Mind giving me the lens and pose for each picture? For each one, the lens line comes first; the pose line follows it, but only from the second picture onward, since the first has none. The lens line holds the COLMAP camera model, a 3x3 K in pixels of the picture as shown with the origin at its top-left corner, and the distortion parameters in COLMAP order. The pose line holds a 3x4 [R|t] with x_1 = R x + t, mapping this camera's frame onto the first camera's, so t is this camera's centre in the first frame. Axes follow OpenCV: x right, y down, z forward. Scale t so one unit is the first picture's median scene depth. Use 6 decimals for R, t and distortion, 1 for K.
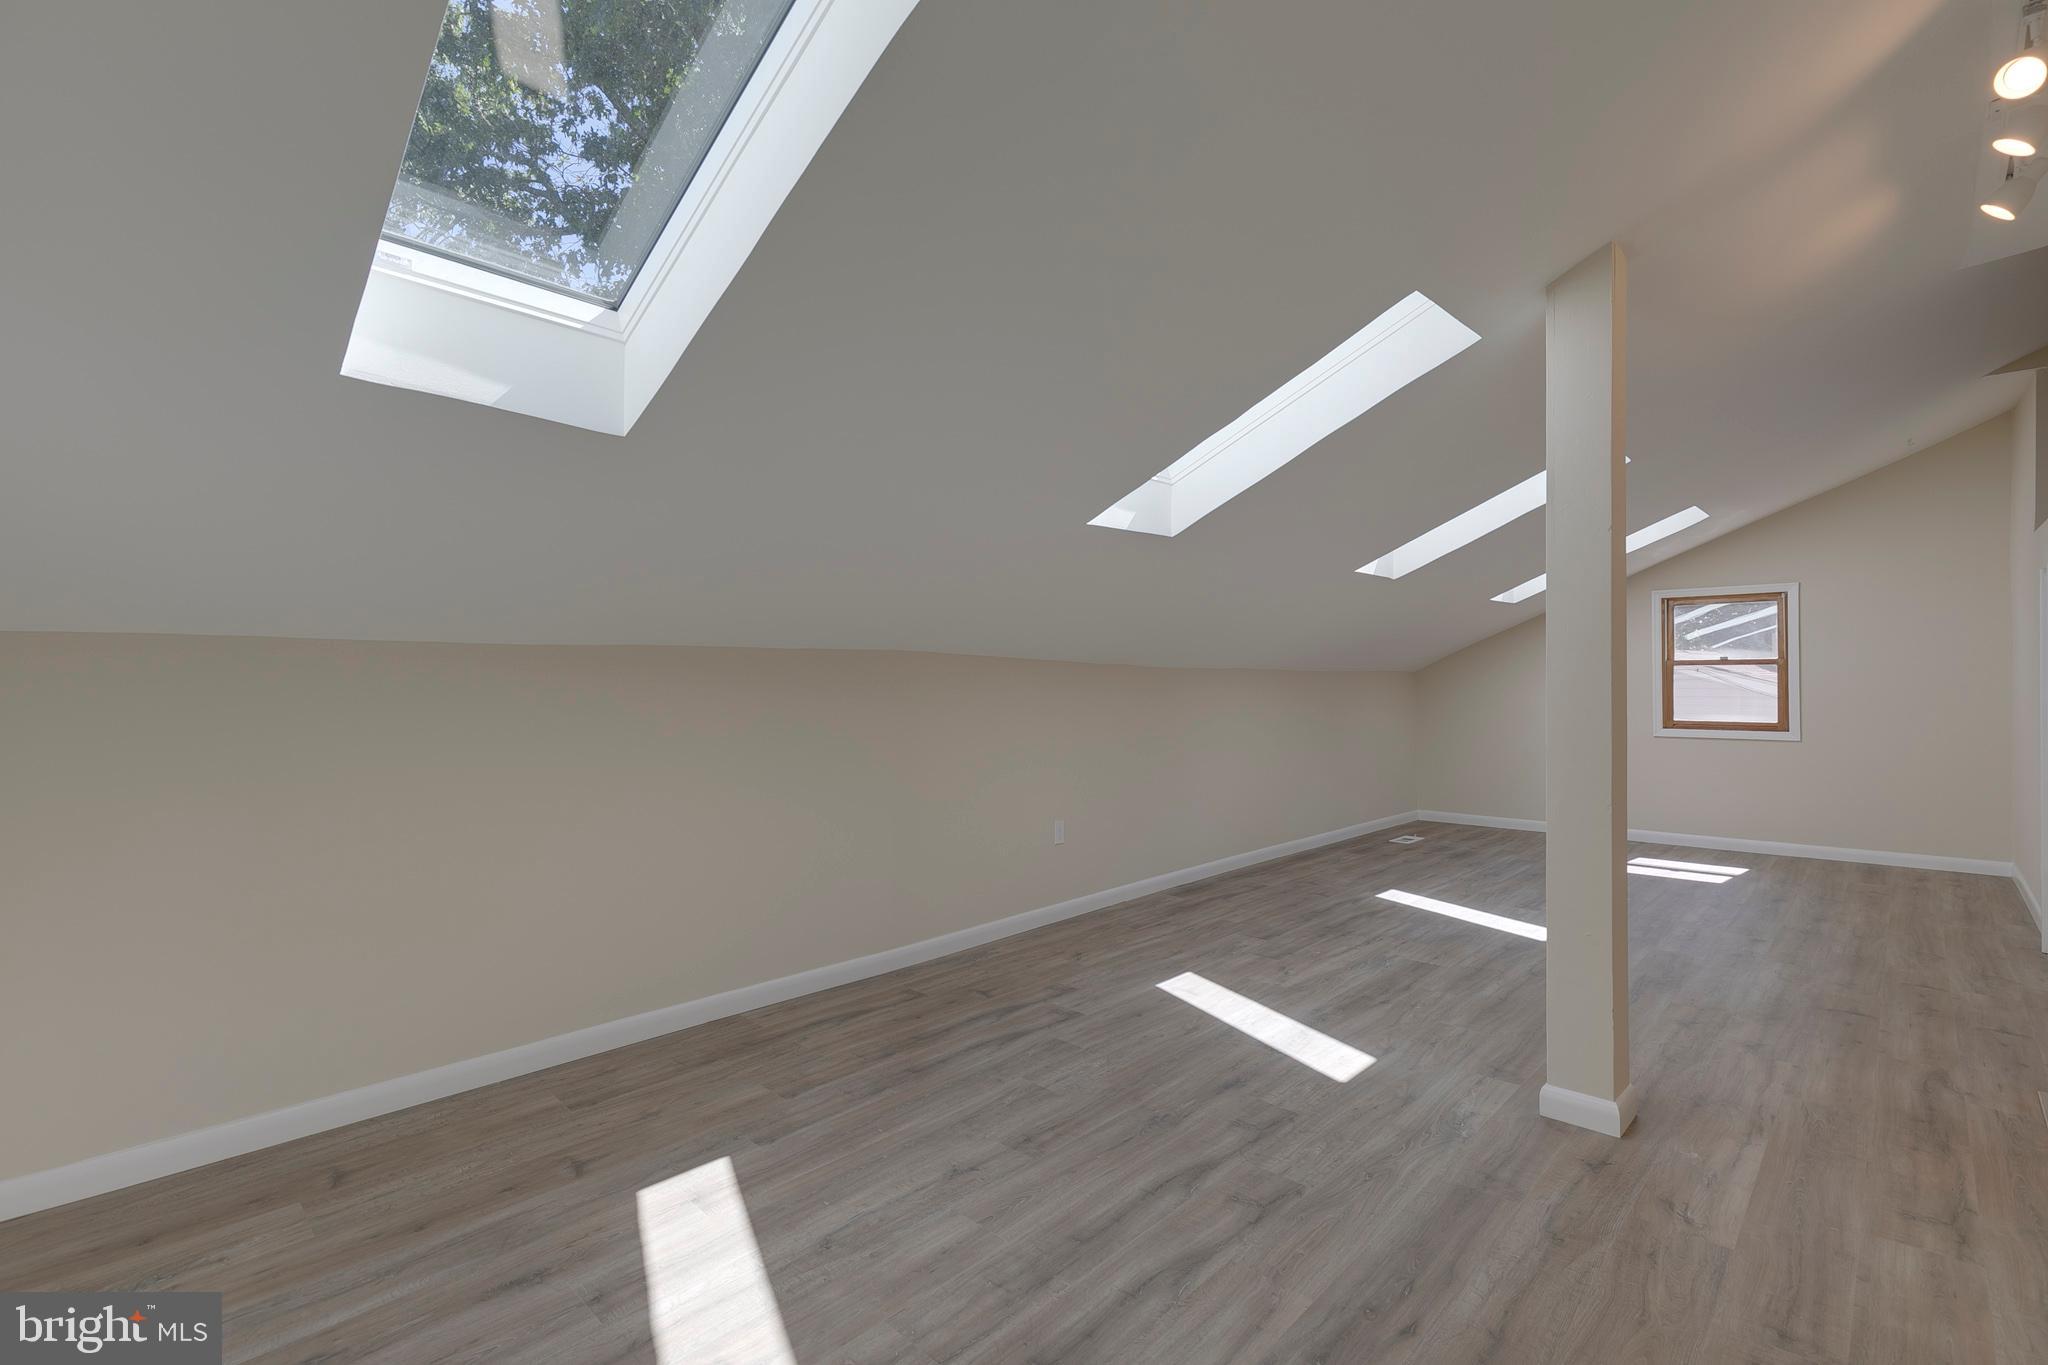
lens RADIAL K [[904.4, 0, 1032.3], [0, 904.4, 674.5], [0, 0, 1]] dist [0.003031, 0.000494]
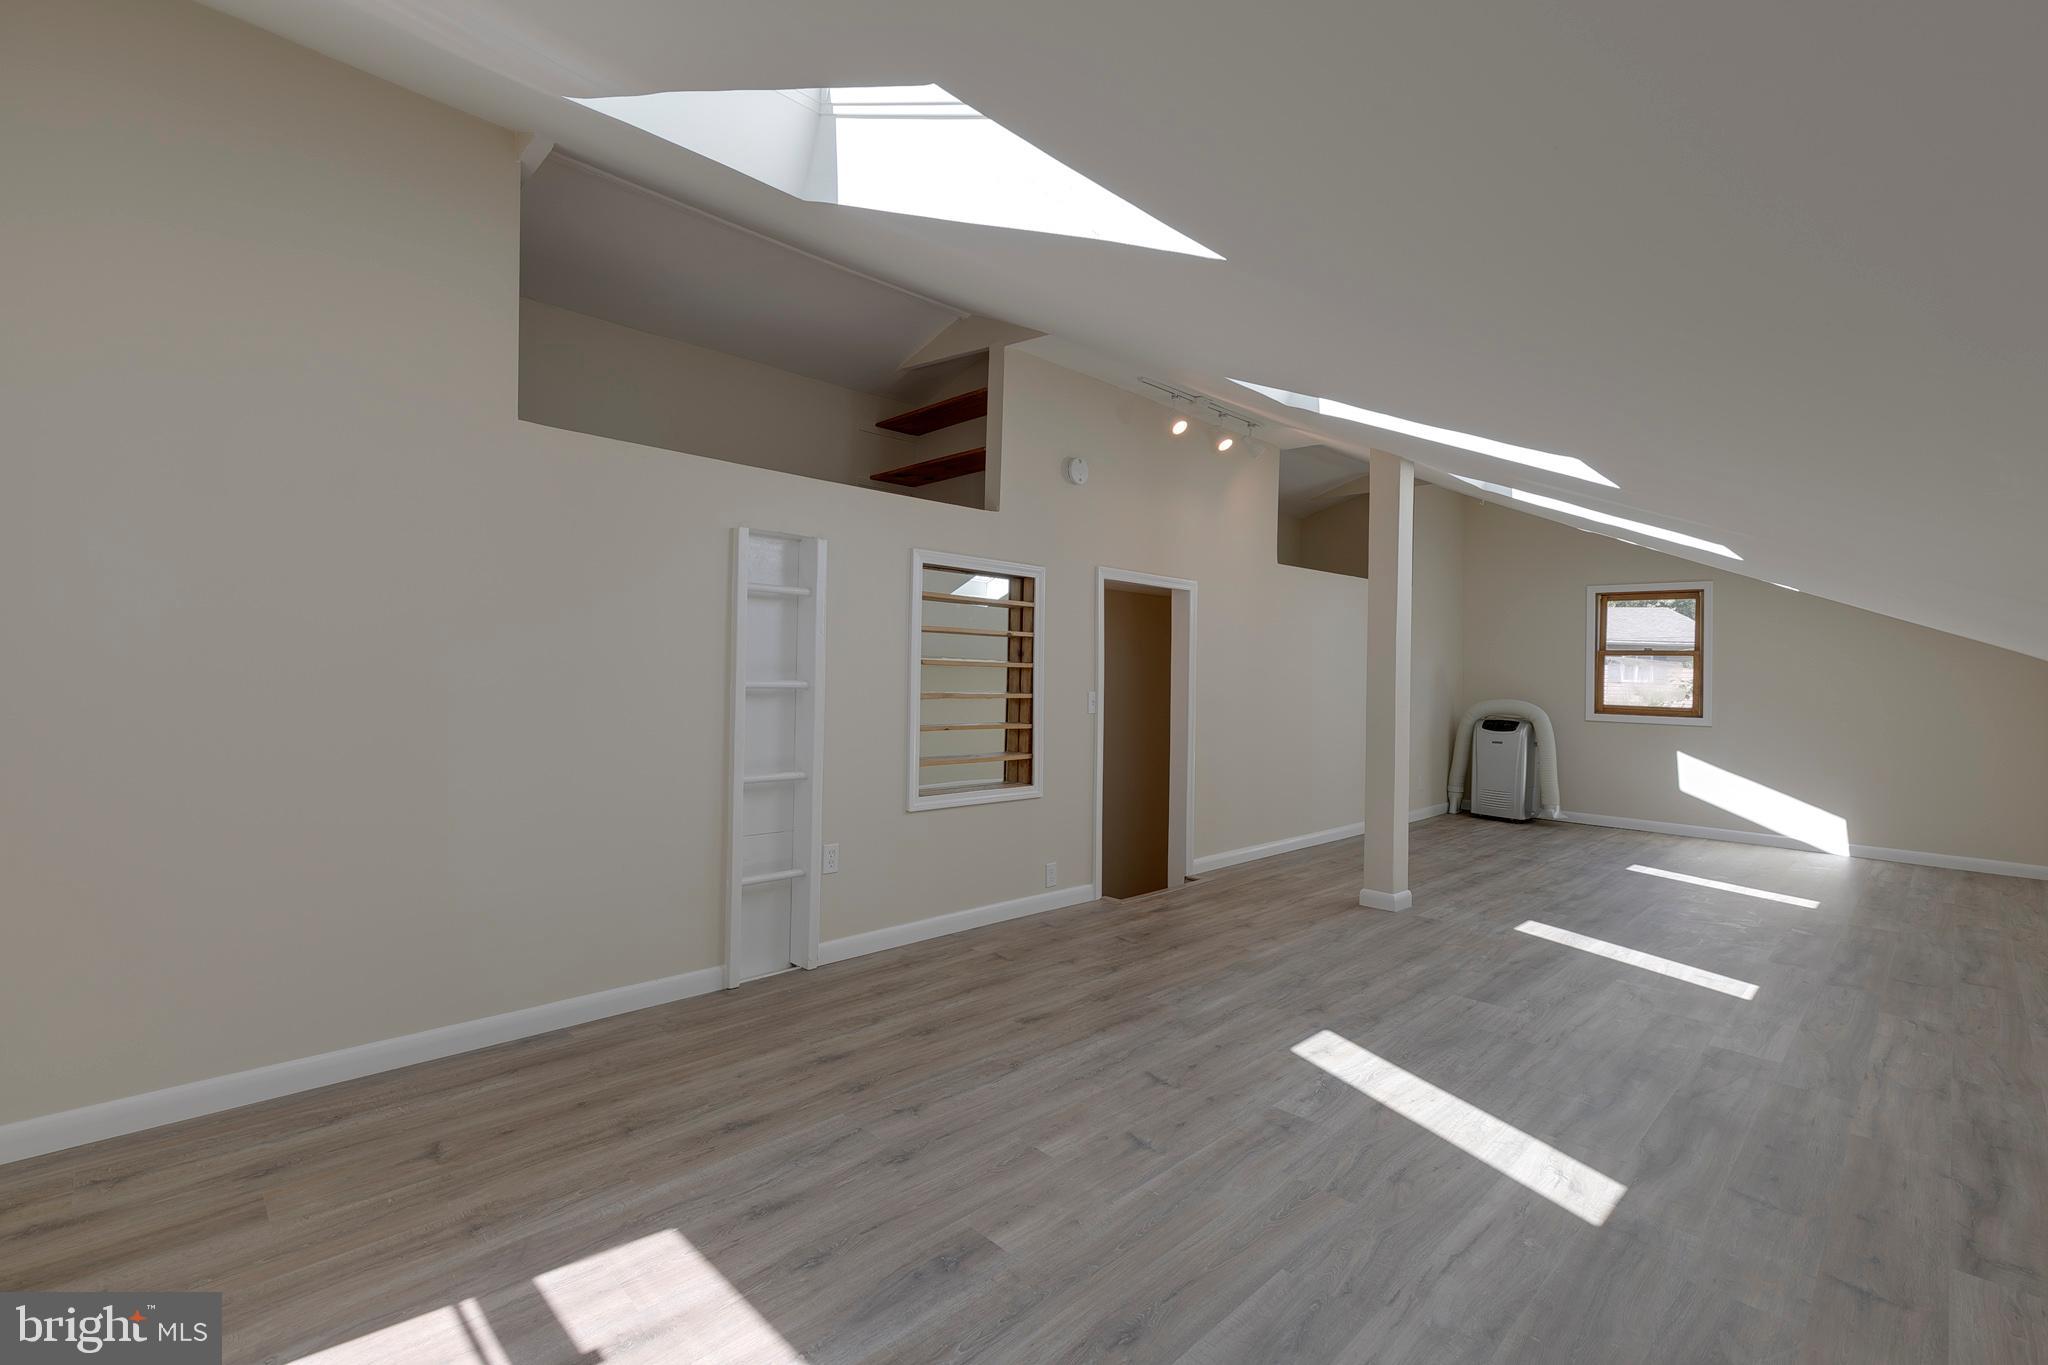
lens RADIAL K [[911.9, 0, 1027.5], [0, 911.9, 674.9], [0, 0, 1]] dist [-0.000260, -0.004168]
pose [[-0.998361, -0.014165, 0.055458, 1.197867], [-0.014397, 0.999889, -0.003789, 0.027847], [-0.055399, -0.004581, -0.998454, 2.773777]]
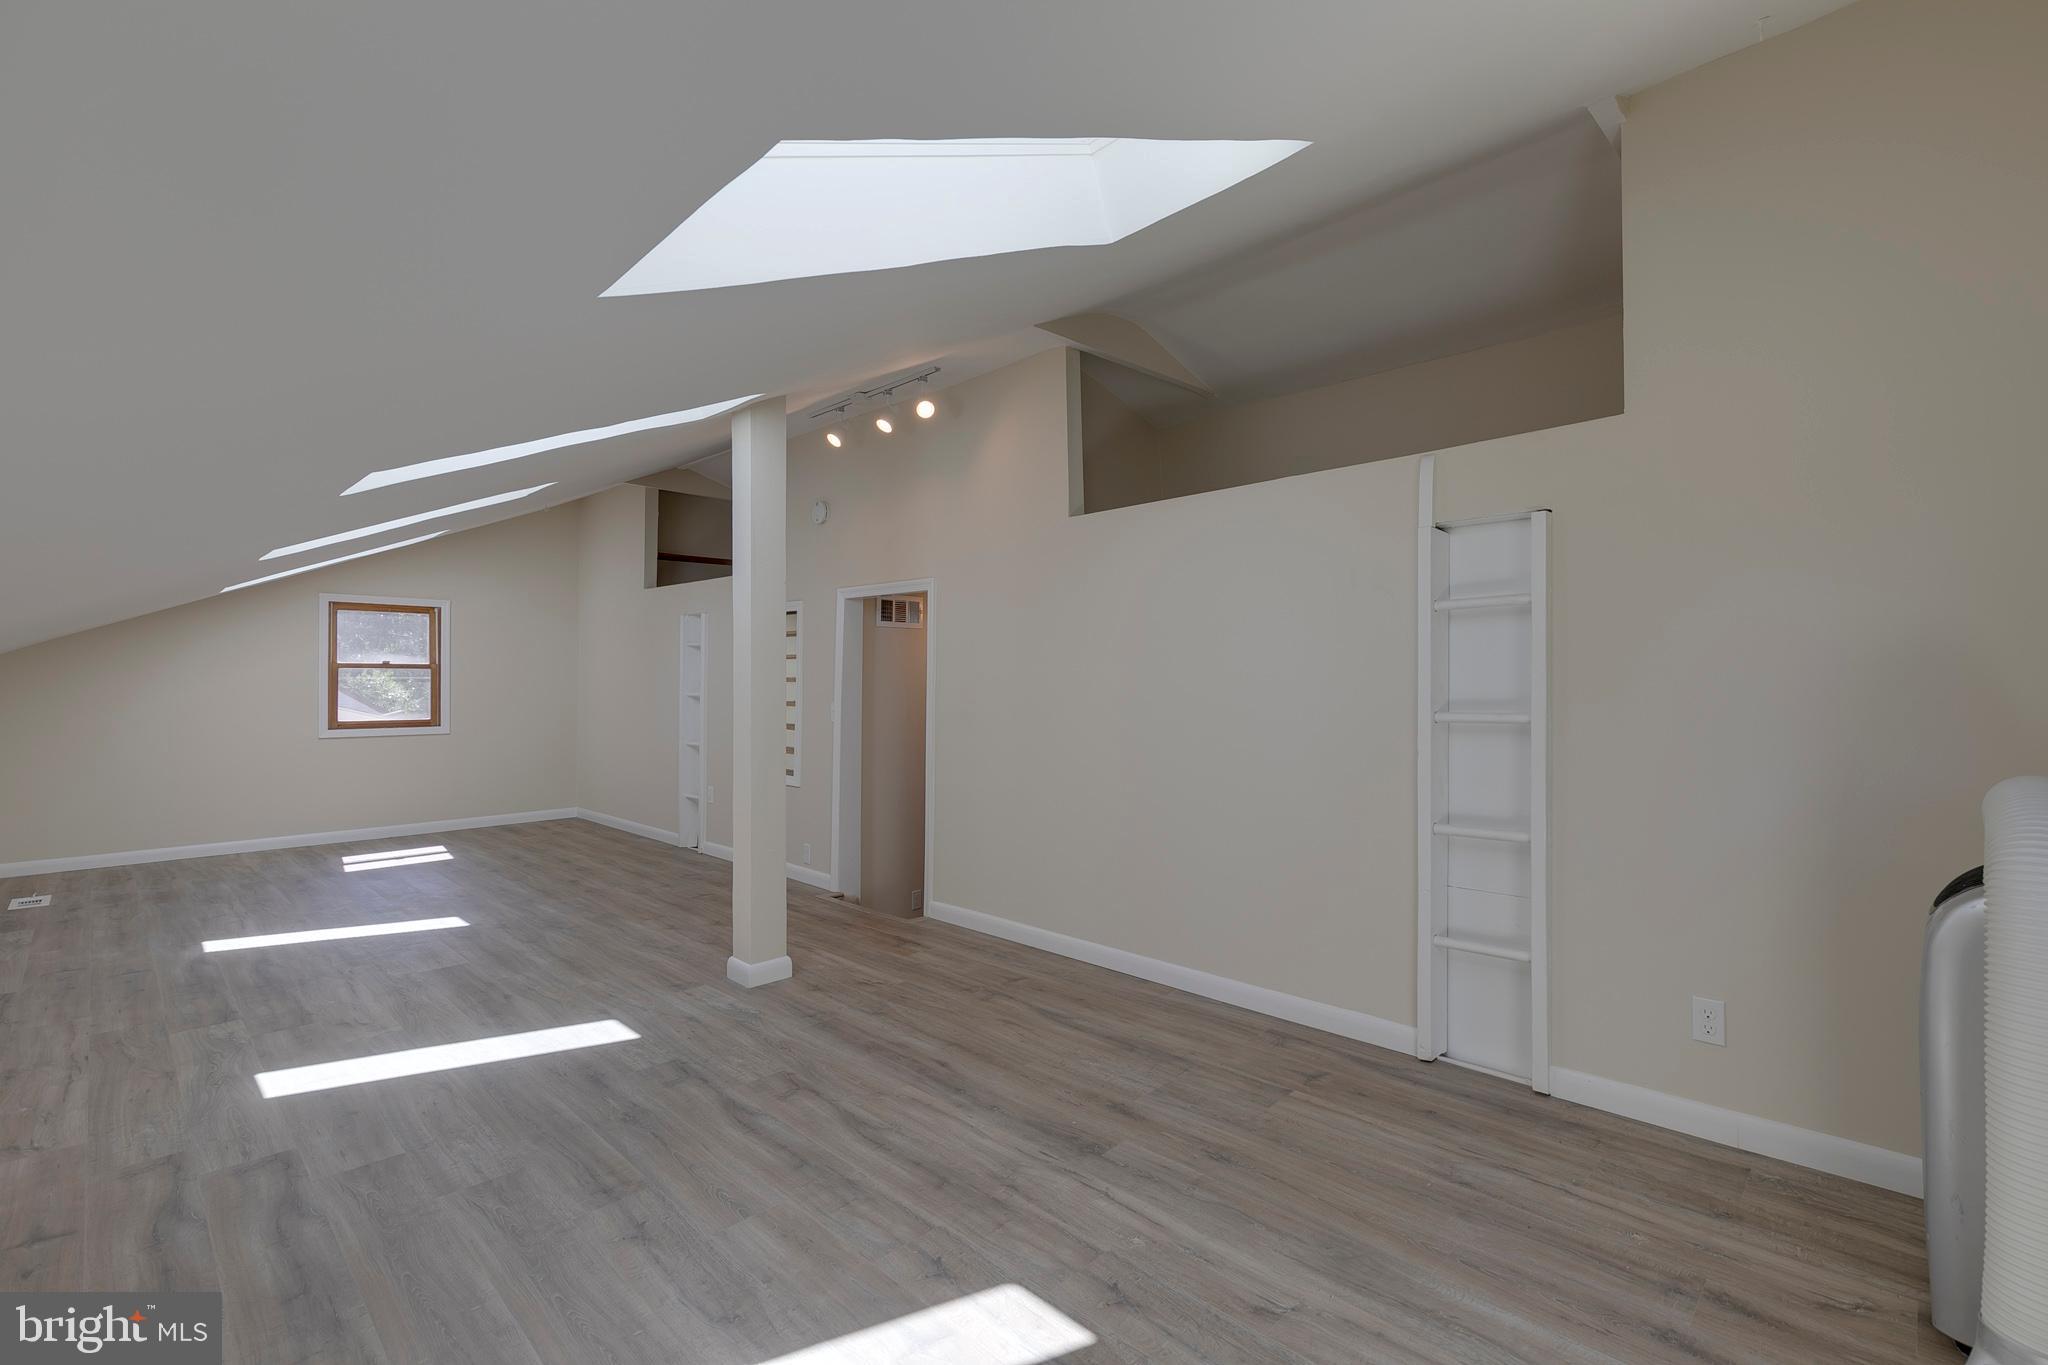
lens RADIAL K [[904.4, 0, 1032.3], [0, 904.4, 674.5], [0, 0, 1]] dist [0.003031, 0.000494]
pose [[0.028077, 0.008041, 0.999573, -0.795721], [-0.004248, 0.999960, -0.007924, 0.005539], [-0.999597, -0.004024, 0.028110, 0.490869]]
